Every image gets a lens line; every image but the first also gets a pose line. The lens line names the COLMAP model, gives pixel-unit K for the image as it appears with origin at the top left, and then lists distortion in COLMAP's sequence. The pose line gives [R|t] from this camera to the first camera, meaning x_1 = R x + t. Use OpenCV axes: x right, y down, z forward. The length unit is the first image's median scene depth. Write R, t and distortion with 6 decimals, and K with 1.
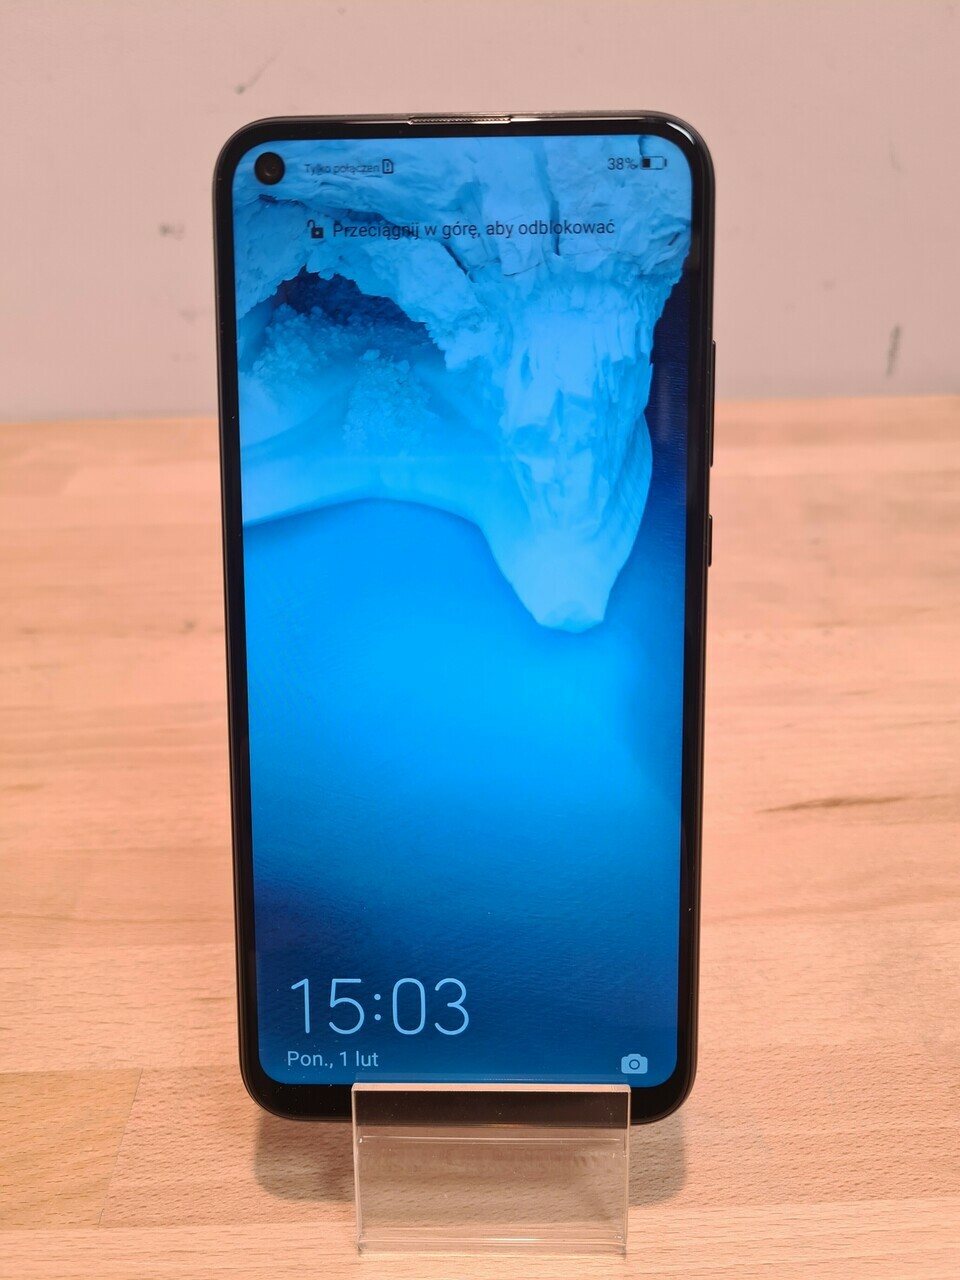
lens RADIAL K [[998.1, 0, 480.0], [0, 998.1, 640.0], [0, 0, 1]] dist [0.000435, 0.002149]
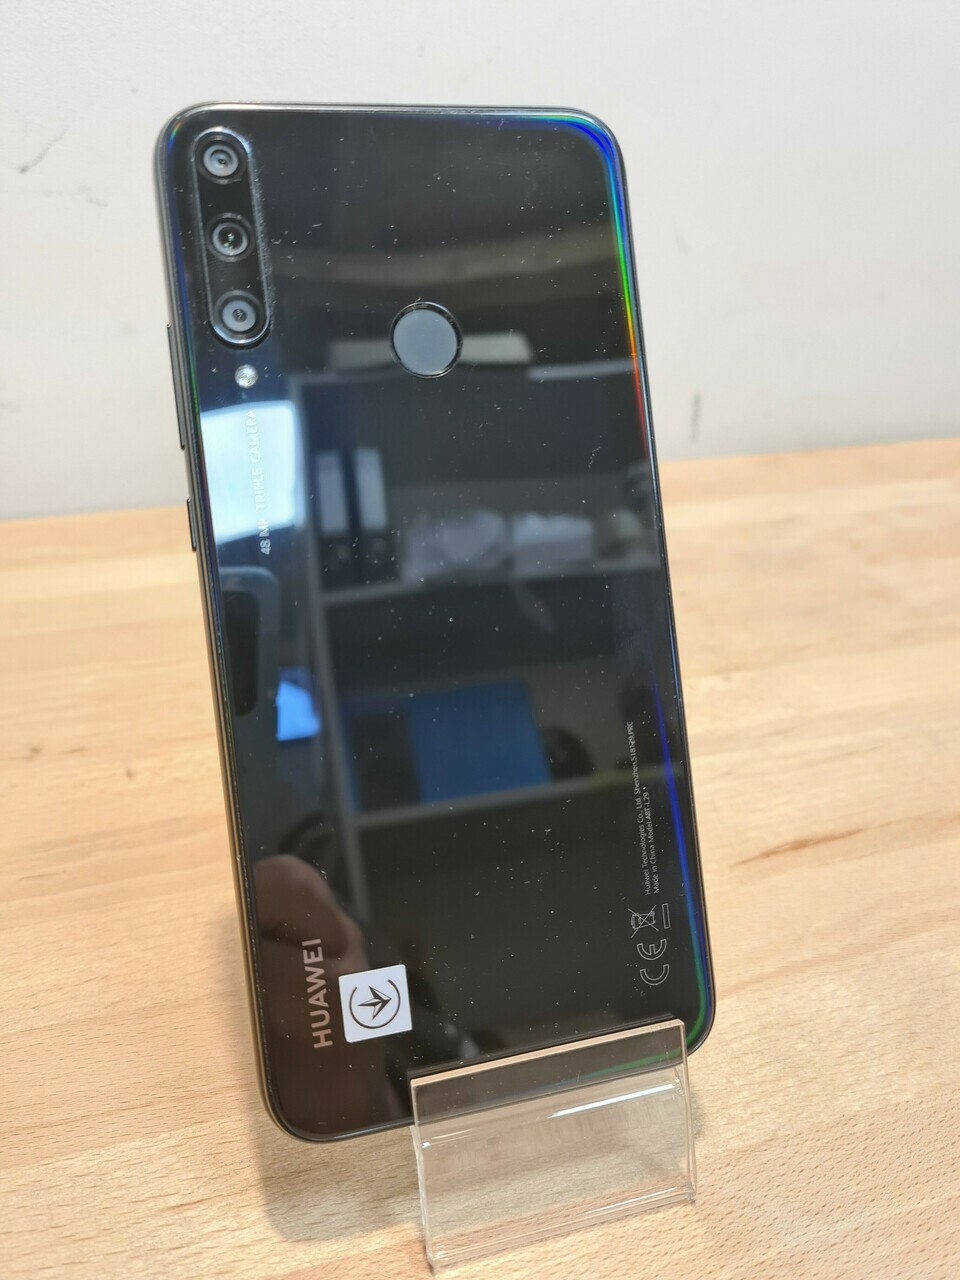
lens RADIAL K [[984.2, 0, 480.0], [0, 984.2, 640.0], [0, 0, 1]] dist [0.031930, -0.057291]
pose [[0.967169, -0.096510, 0.235096, -0.184085], [0.119405, 0.989187, -0.085150, 0.014334], [-0.224336, 0.110426, 0.968235, 0.148009]]
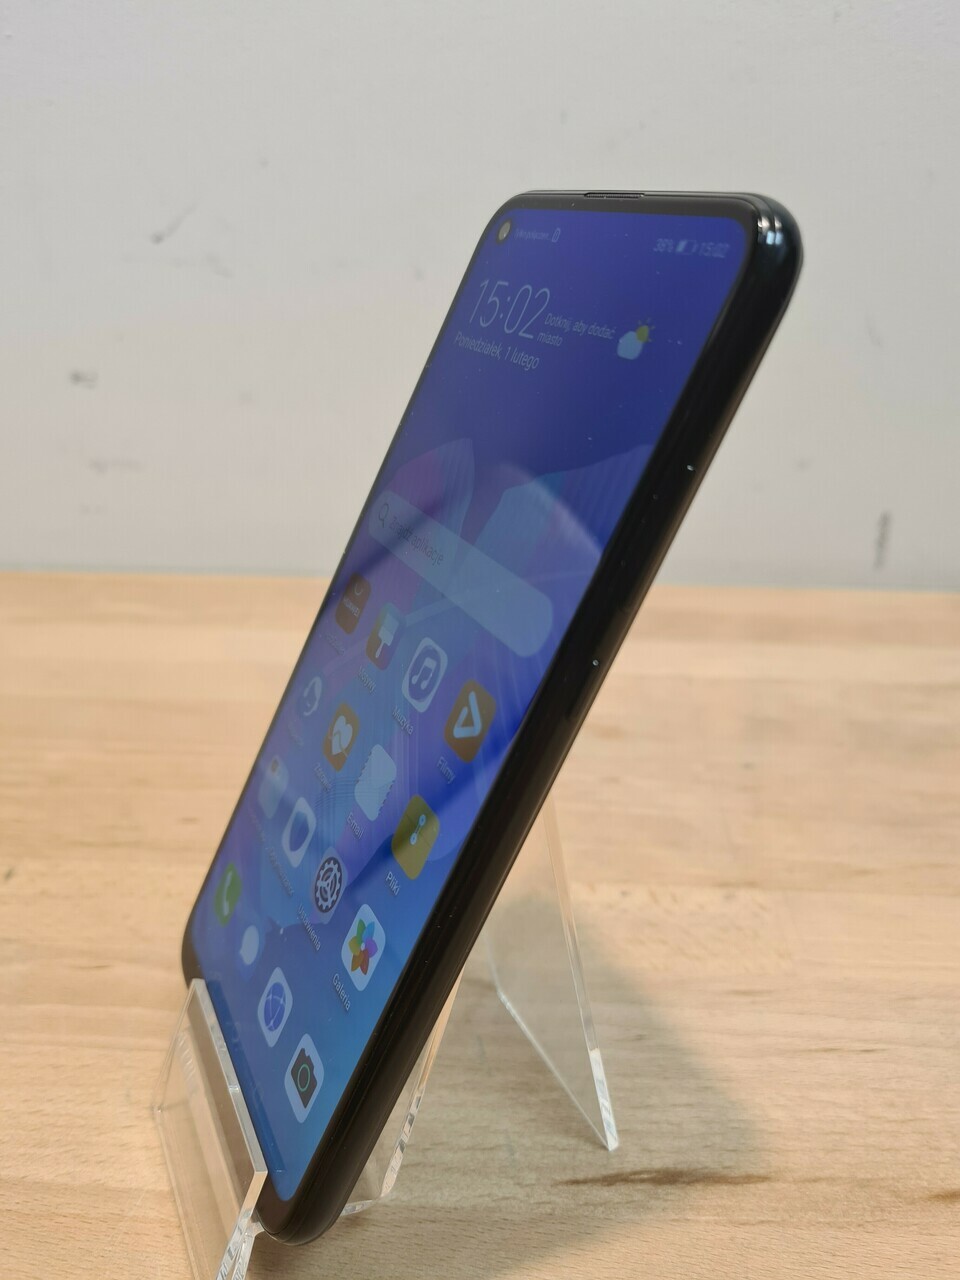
lens RADIAL K [[999.0, 0, 480.0], [0, 999.0, 640.0], [0, 0, 1]] dist [0.023695, -0.052425]
pose [[0.996087, 0.056062, -0.068316, 0.302597], [-0.065859, 0.986363, -0.150833, -0.113154], [0.058928, 0.154742, 0.986196, 0.295121]]
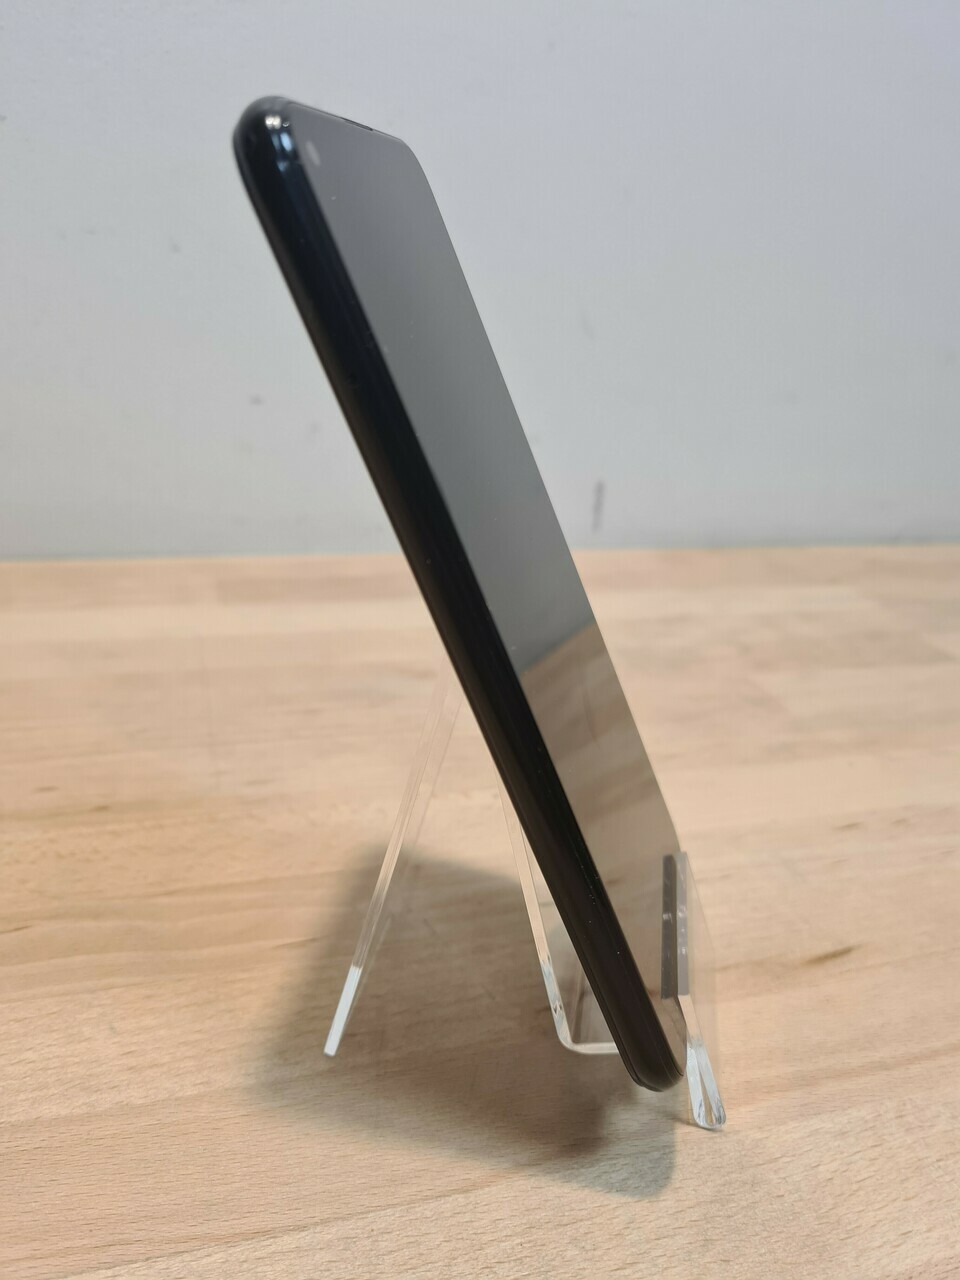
lens RADIAL K [[999.0, 0, 480.0], [0, 999.0, 640.0], [0, 0, 1]] dist [0.023695, -0.052425]
pose [[0.956795, -0.016742, 0.290279, 0.001809], [0.066485, 0.984489, -0.162362, 0.004613], [-0.283058, 0.174647, 0.943068, 0.231065]]
